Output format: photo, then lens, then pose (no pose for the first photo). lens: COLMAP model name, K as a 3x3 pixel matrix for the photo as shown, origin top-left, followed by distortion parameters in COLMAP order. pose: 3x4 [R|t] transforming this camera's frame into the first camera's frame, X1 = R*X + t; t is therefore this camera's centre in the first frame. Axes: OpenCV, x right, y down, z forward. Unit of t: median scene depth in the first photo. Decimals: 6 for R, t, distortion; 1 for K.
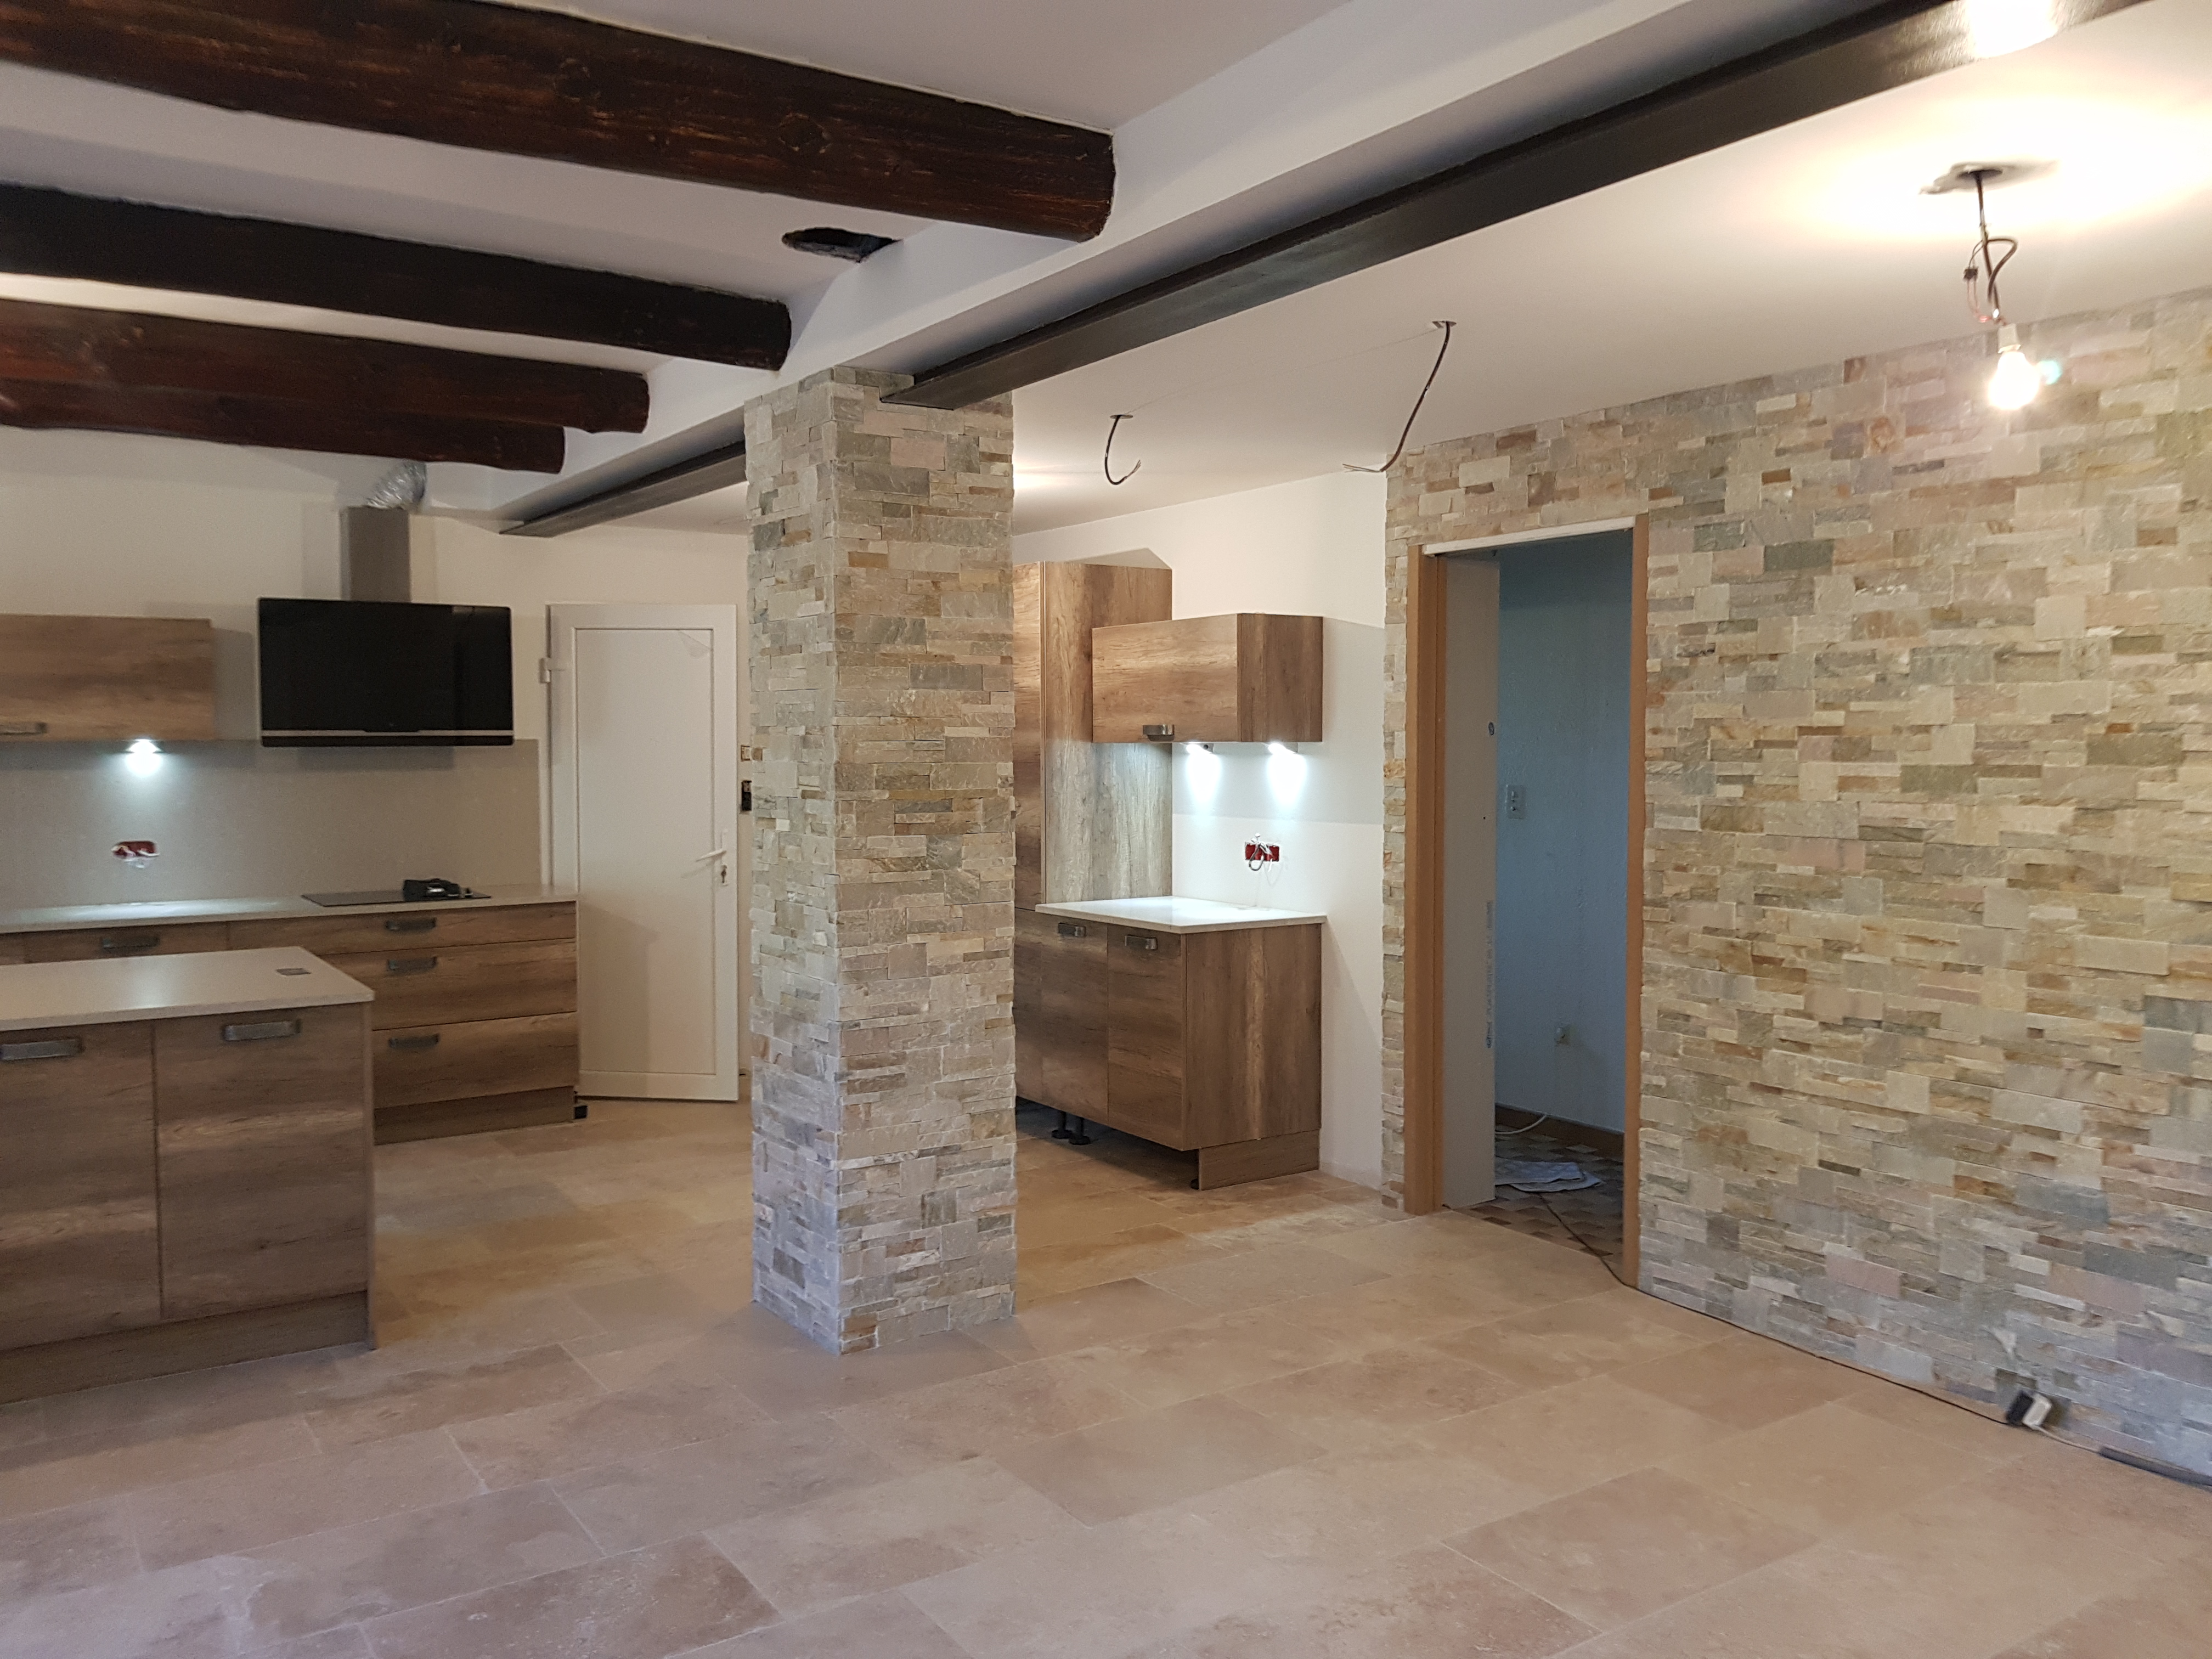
lens RADIAL K [[1728.1, 0, 1130.0], [0, 1728.1, 823.1], [0, 0, 1]] dist [0.077479, -0.146170]
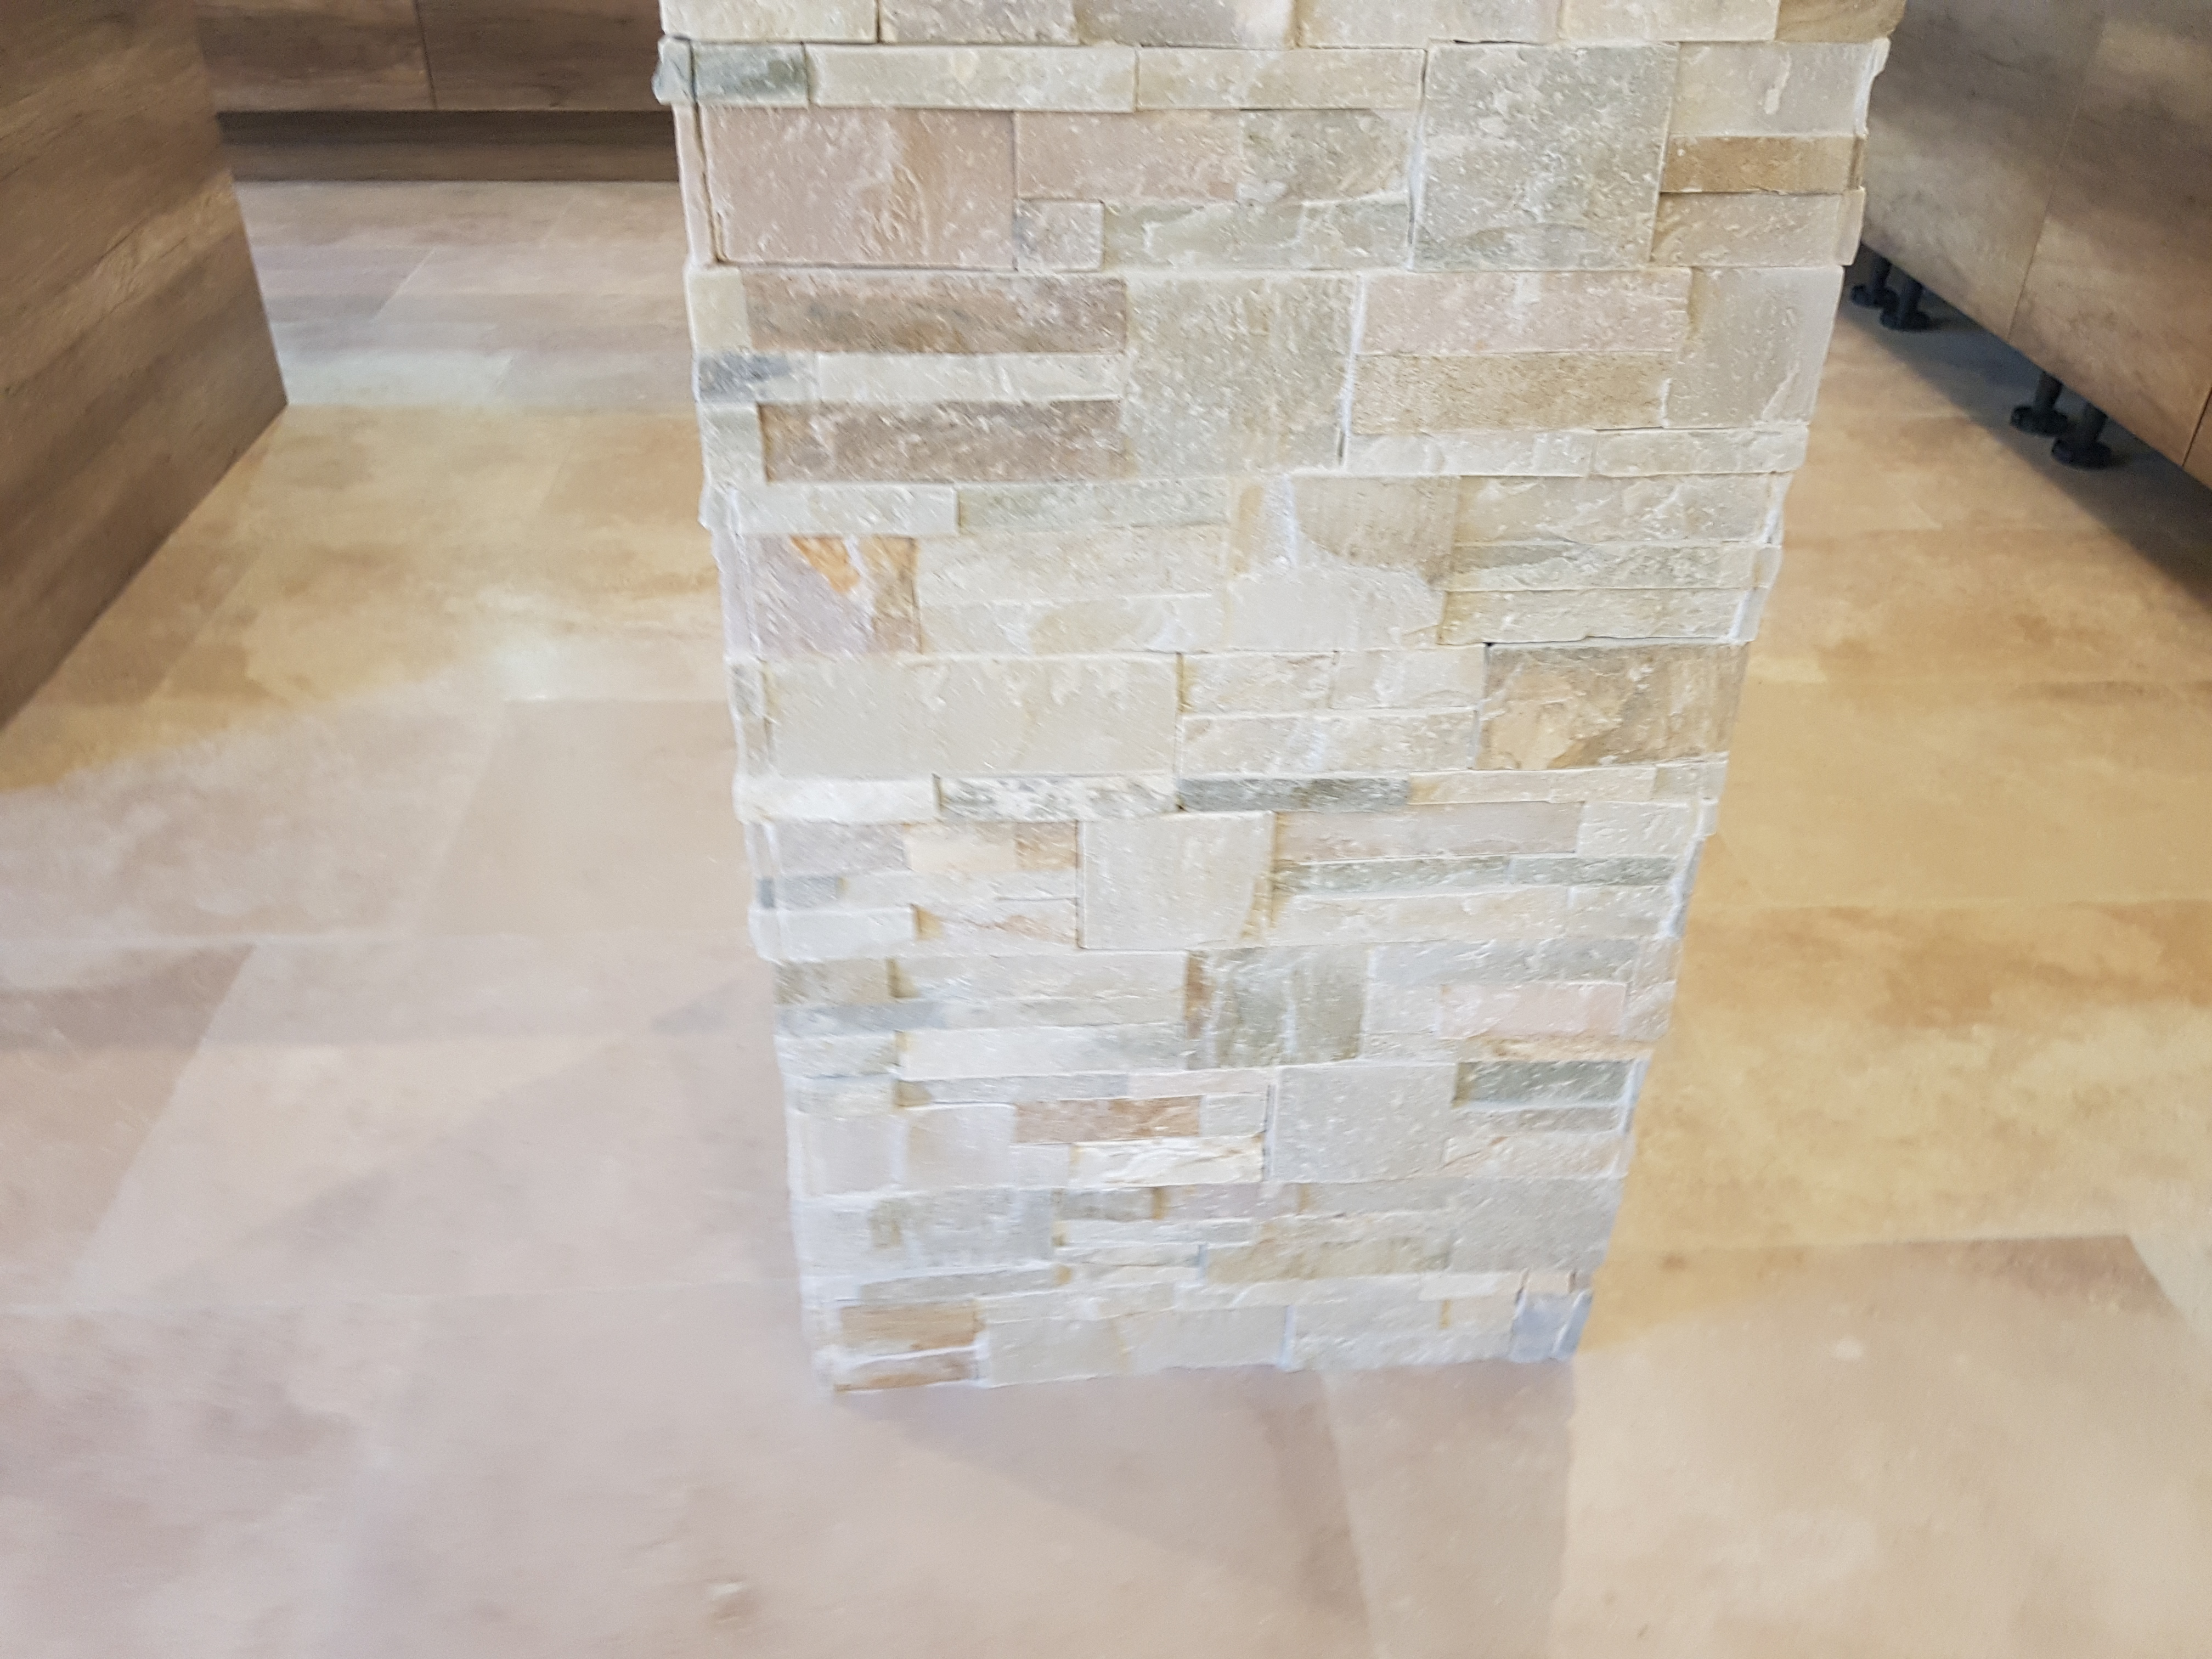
lens RADIAL K [[1728.1, 0, 1139.1], [0, 1728.1, 838.8], [0, 0, 1]] dist [0.077479, -0.146170]
pose [[0.864330, 0.304207, -0.400489, -0.042706], [-0.049577, 0.843979, 0.534080, 0.086399], [0.500475, -0.441767, 0.744558, 0.842746]]
